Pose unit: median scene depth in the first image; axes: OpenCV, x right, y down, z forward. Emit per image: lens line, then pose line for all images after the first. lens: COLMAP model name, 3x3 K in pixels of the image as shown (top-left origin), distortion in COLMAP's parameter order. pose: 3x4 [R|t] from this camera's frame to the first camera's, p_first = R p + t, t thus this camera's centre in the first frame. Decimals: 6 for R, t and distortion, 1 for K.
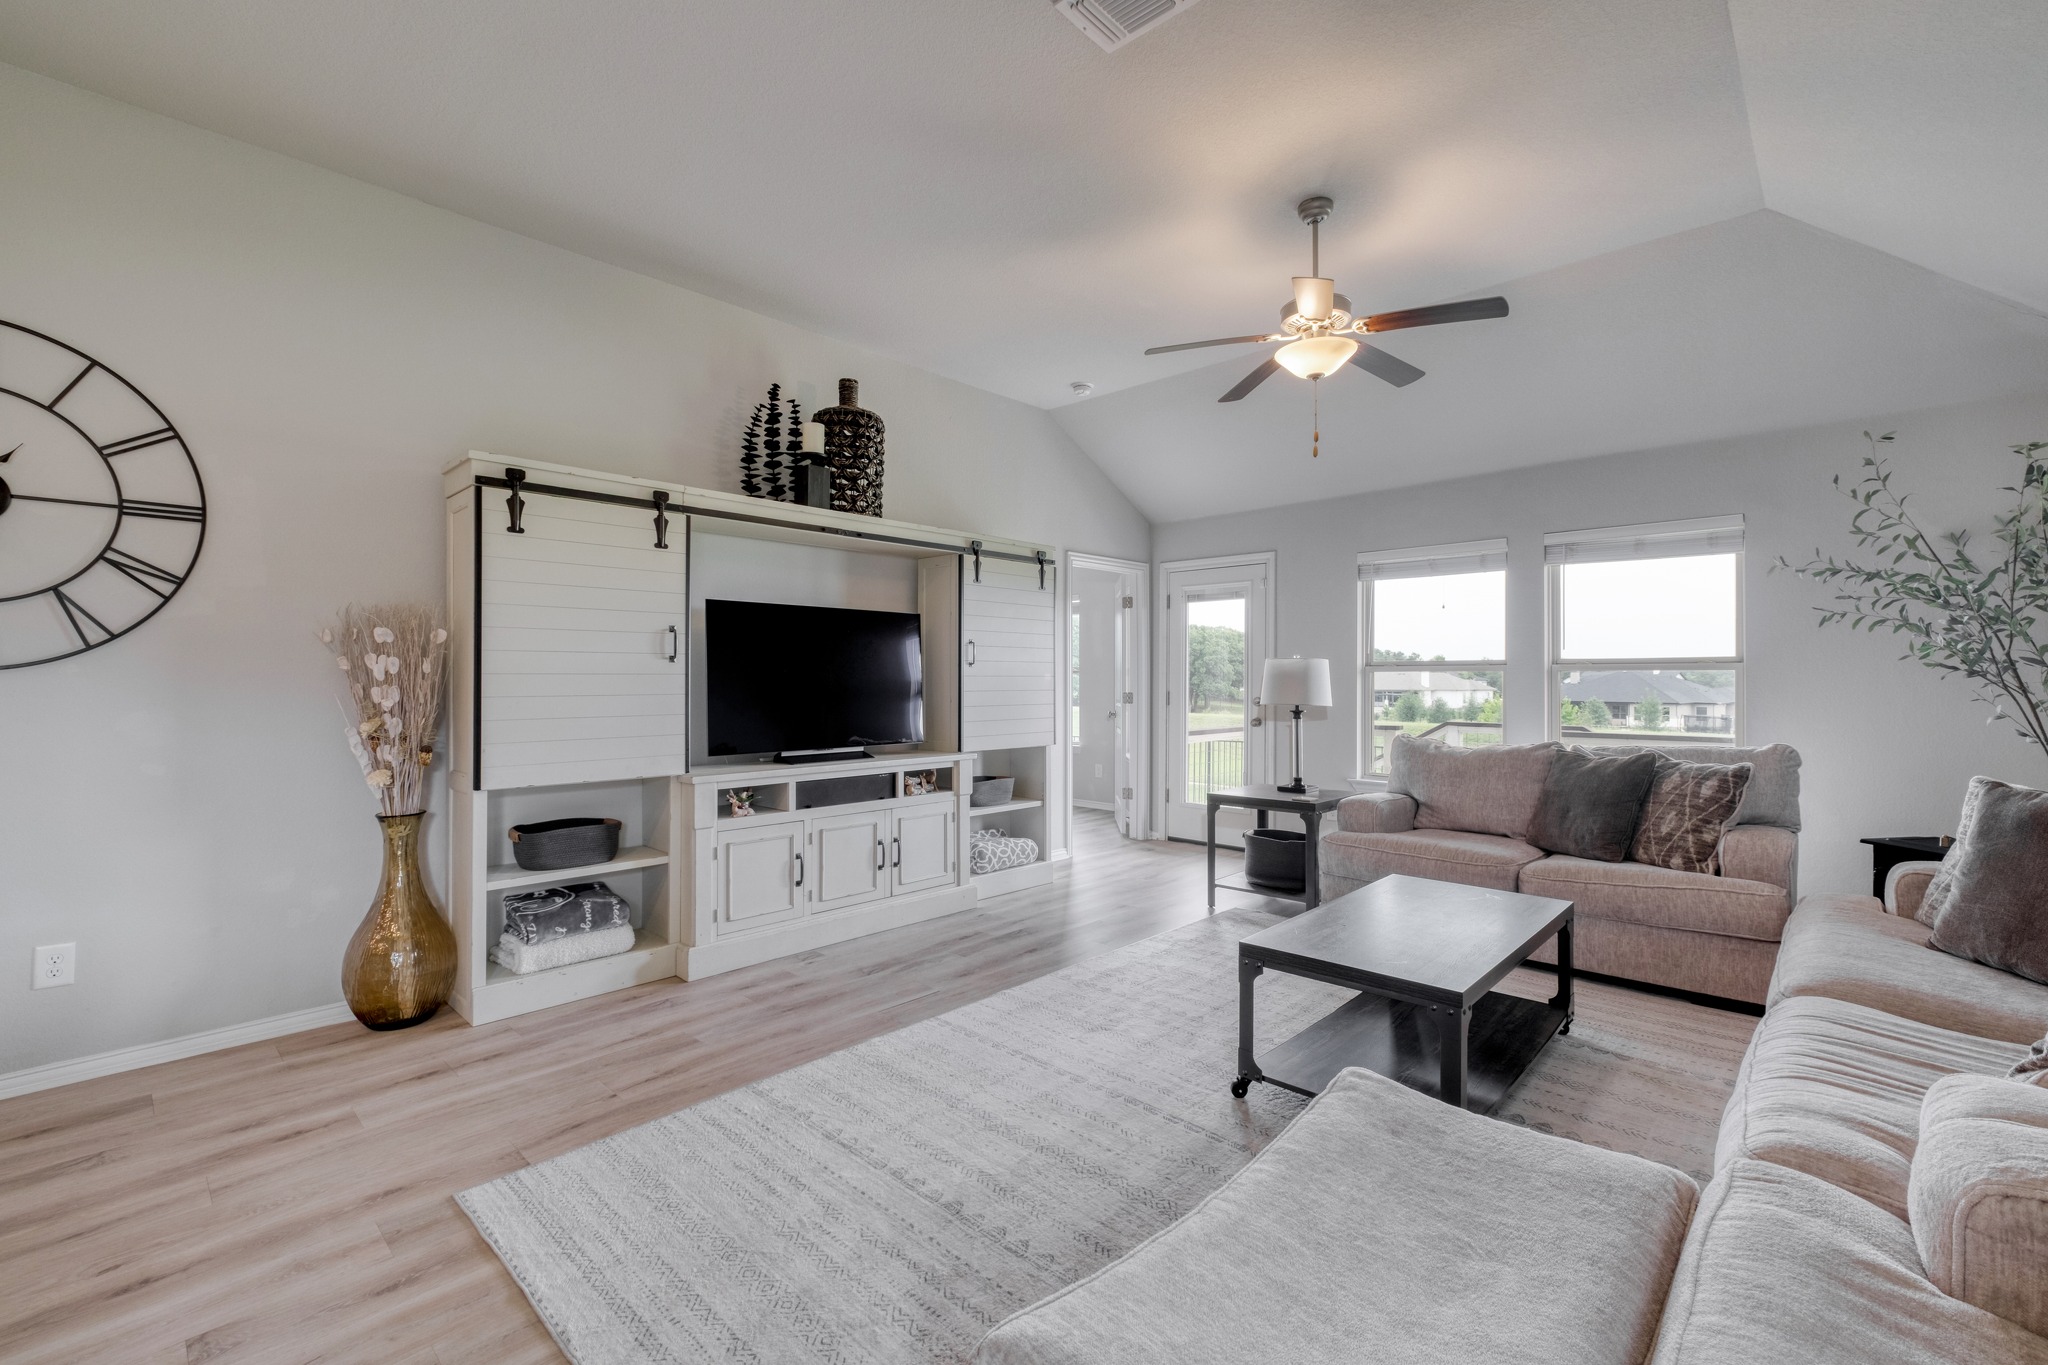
lens RADIAL K [[879.2, 0, 1029.1], [0, 879.2, 671.7], [0, 0, 1]] dist [0.001055, 0.000062]
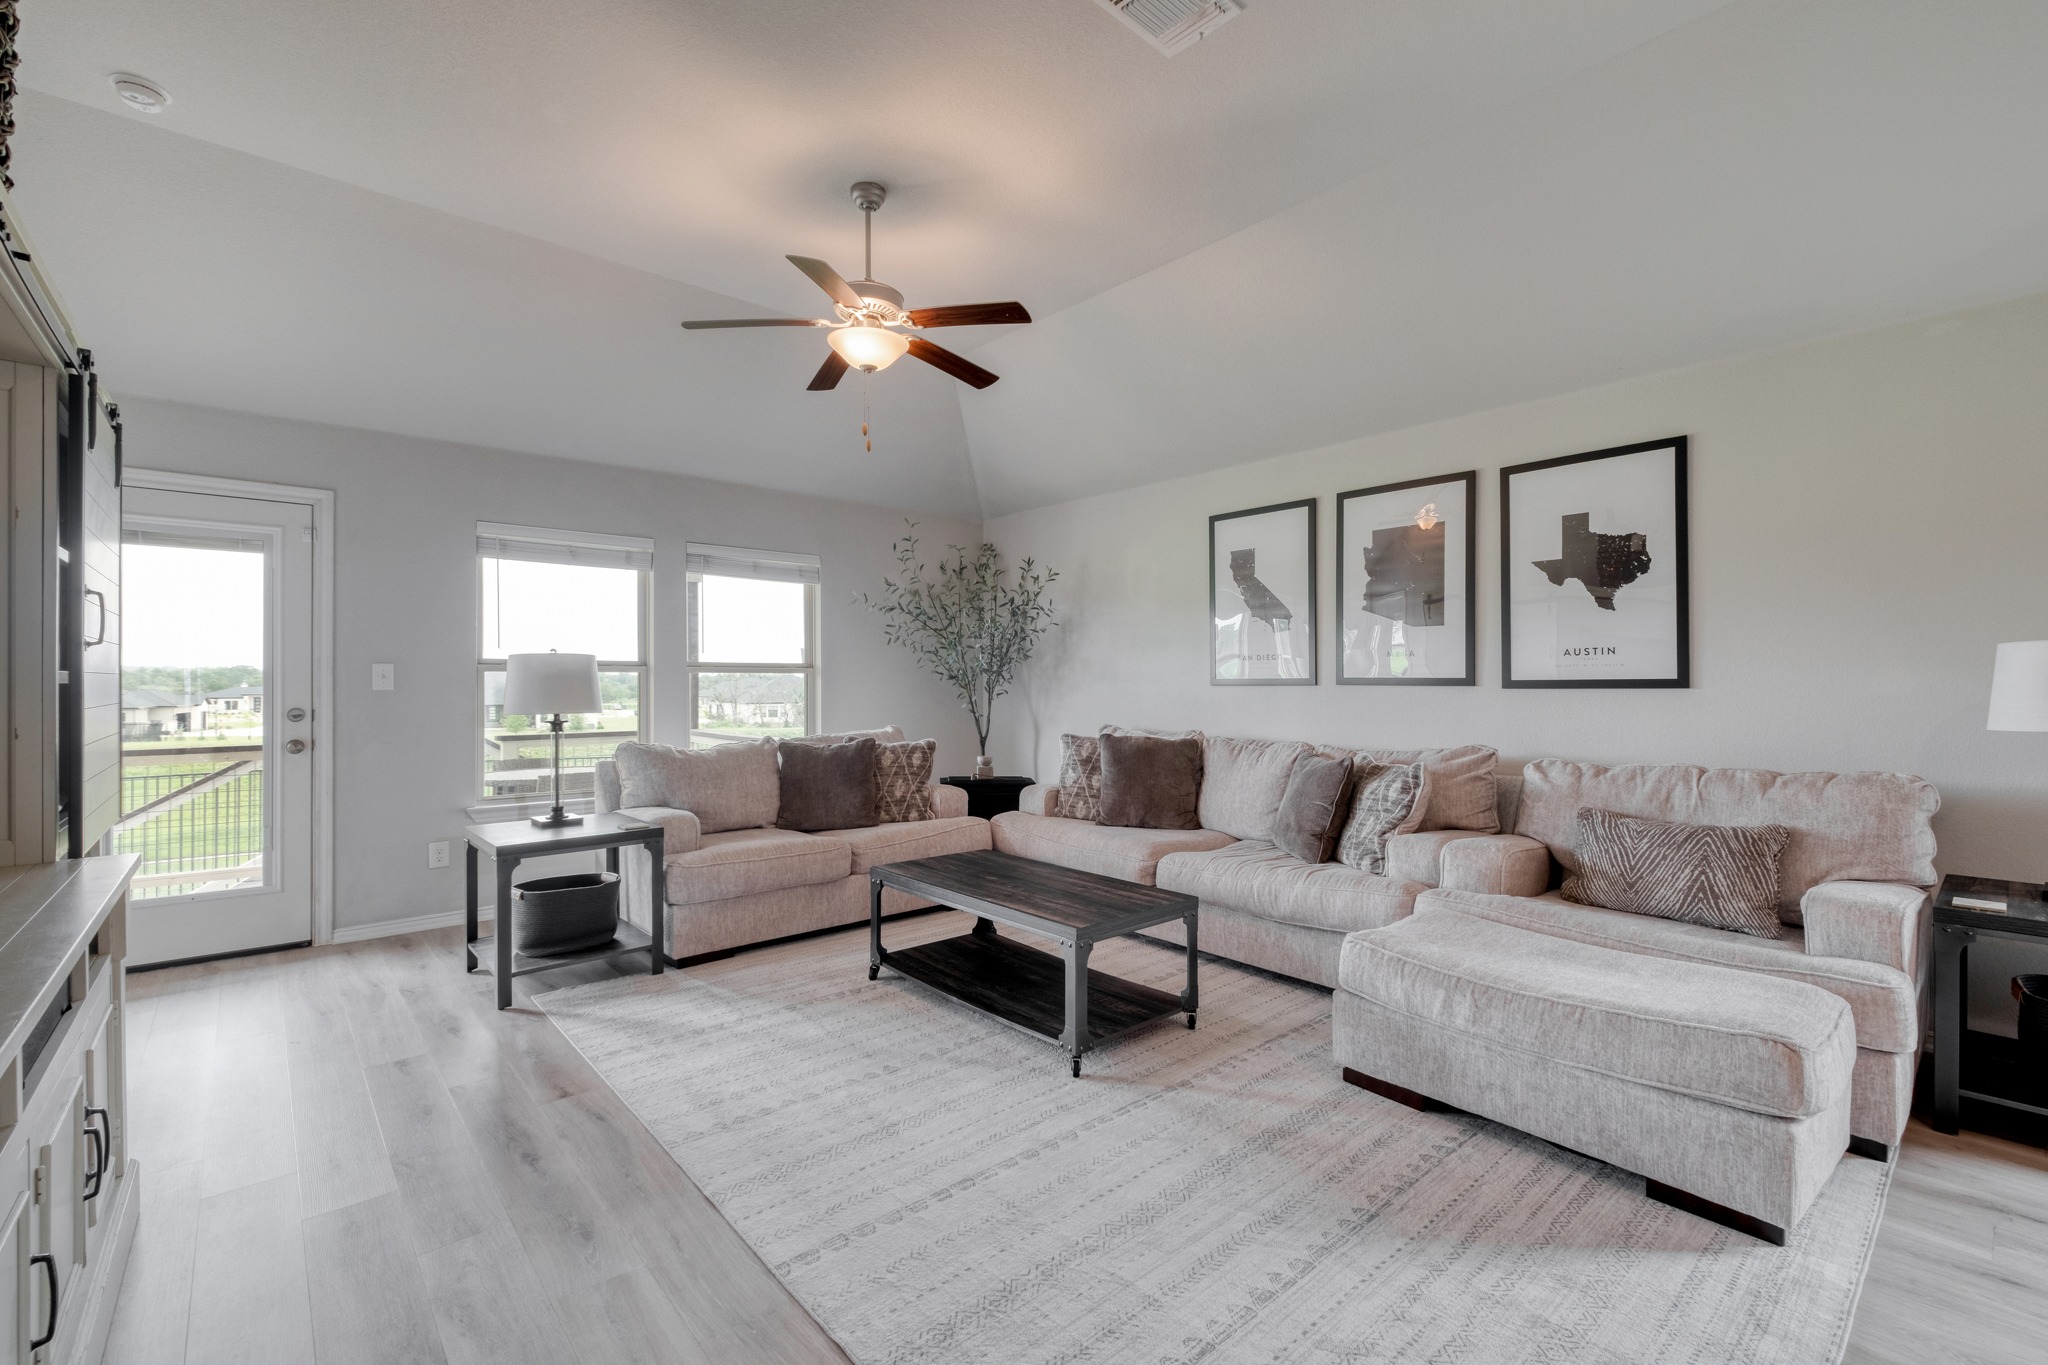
lens RADIAL K [[877.3, 0, 1026.2], [0, 877.3, 680.3], [0, 0, 1]] dist [0.000808, -0.000430]
pose [[0.096508, 0.001083, 0.995332, -0.522508], [-0.008932, 0.999960, -0.000222, 0.005944], [-0.995292, -0.008869, 0.096514, 0.618424]]
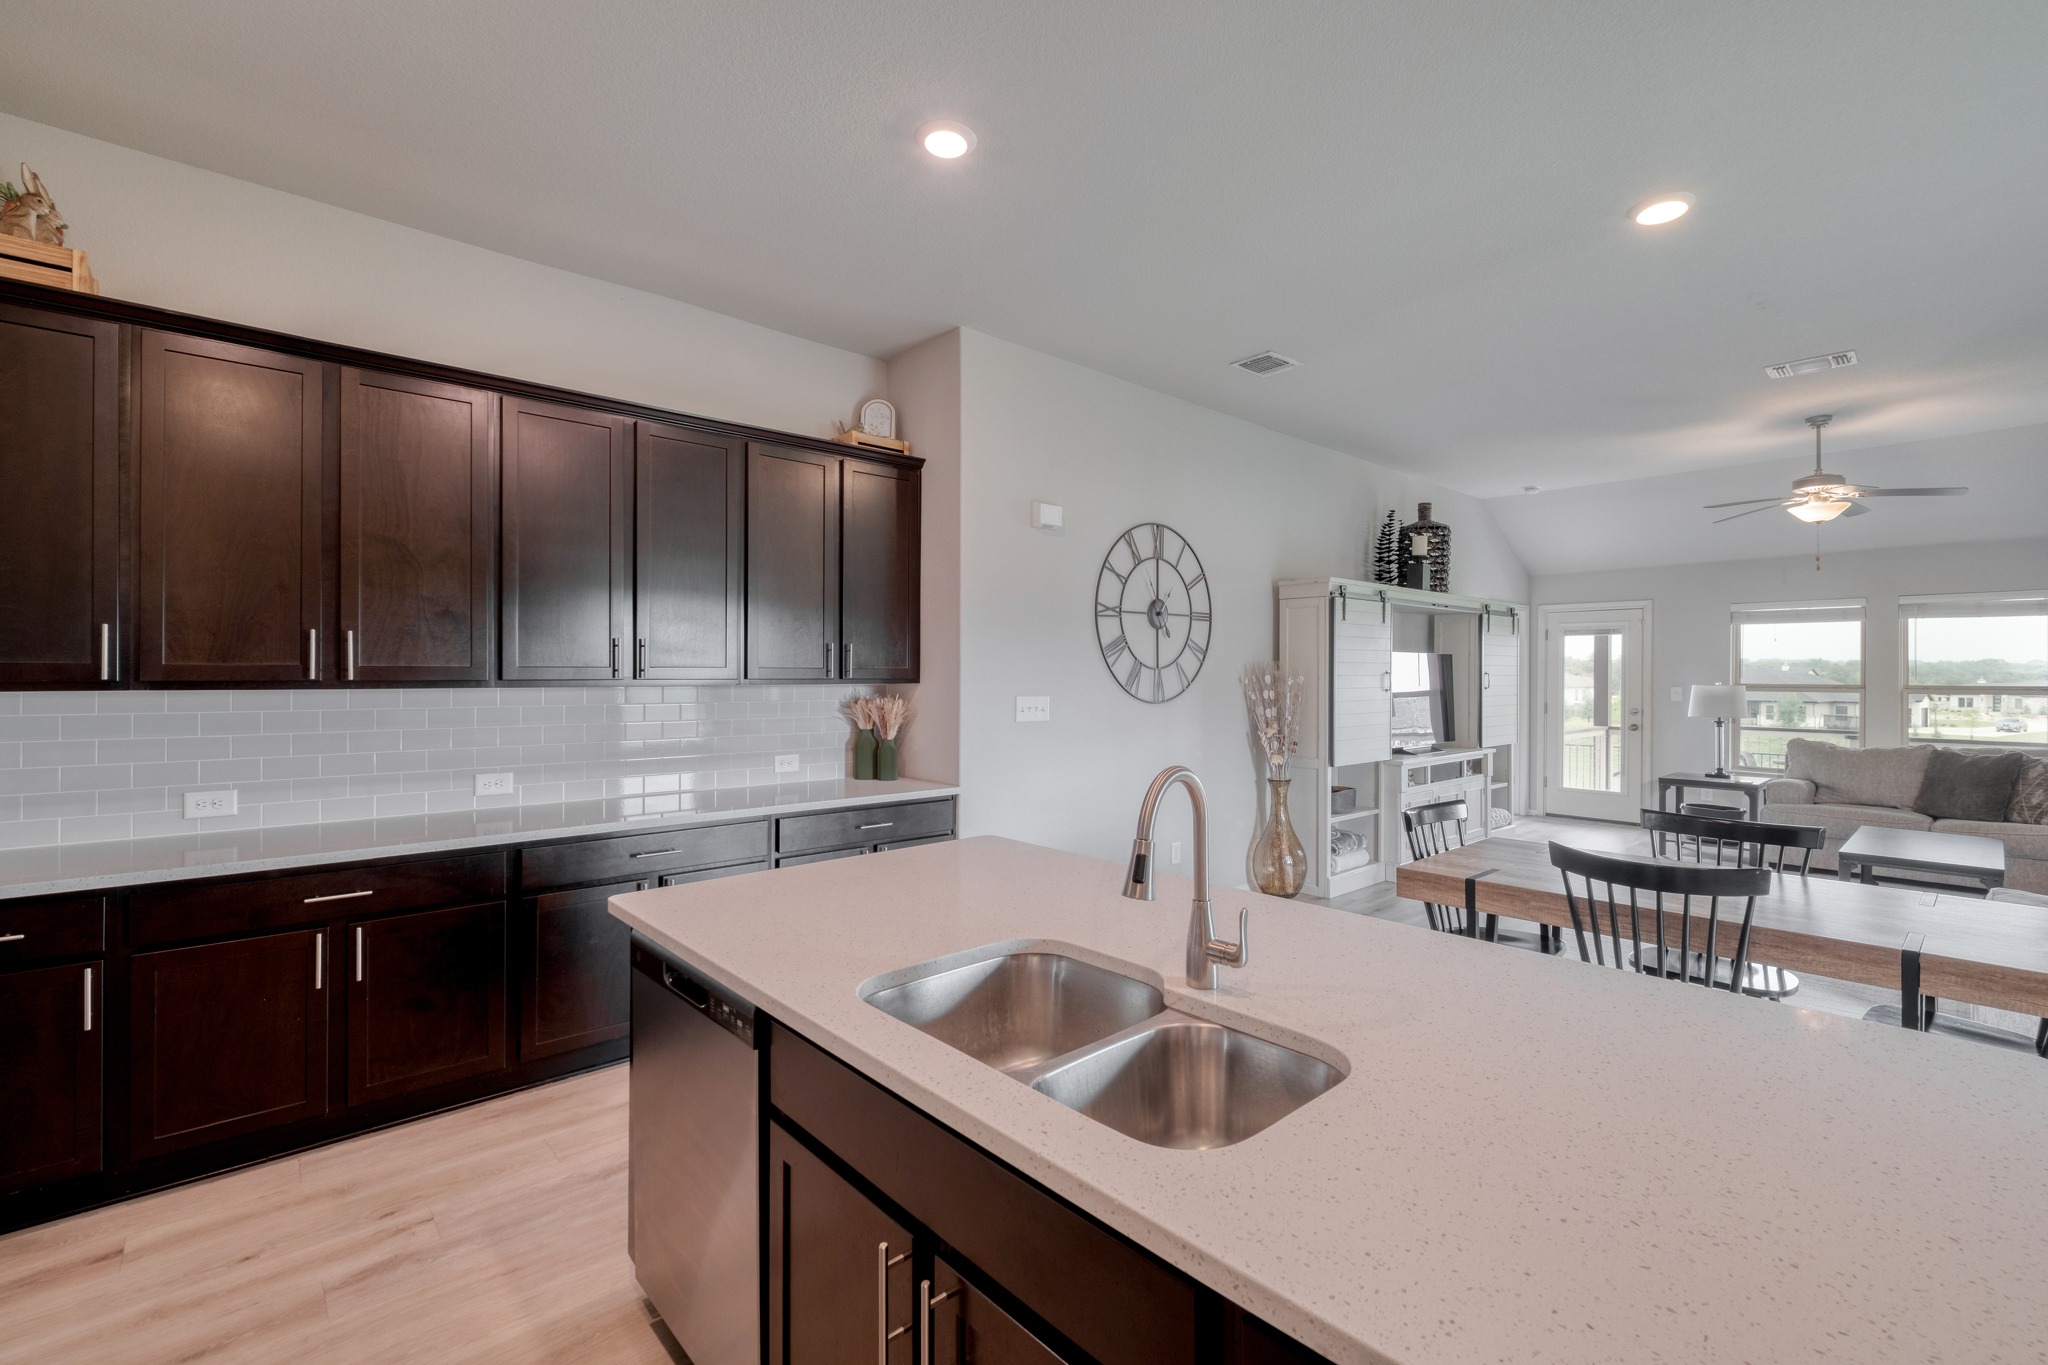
lens RADIAL K [[890.4, 0, 1024.7], [0, 890.4, 671.9], [0, 0, 1]] dist [-0.000739, -0.000746]
pose [[0.996506, 0.001821, -0.083505, -0.857342], [-0.001253, 0.999976, 0.006849, -0.054782], [0.083516, -0.006720, 0.996484, -0.664053]]
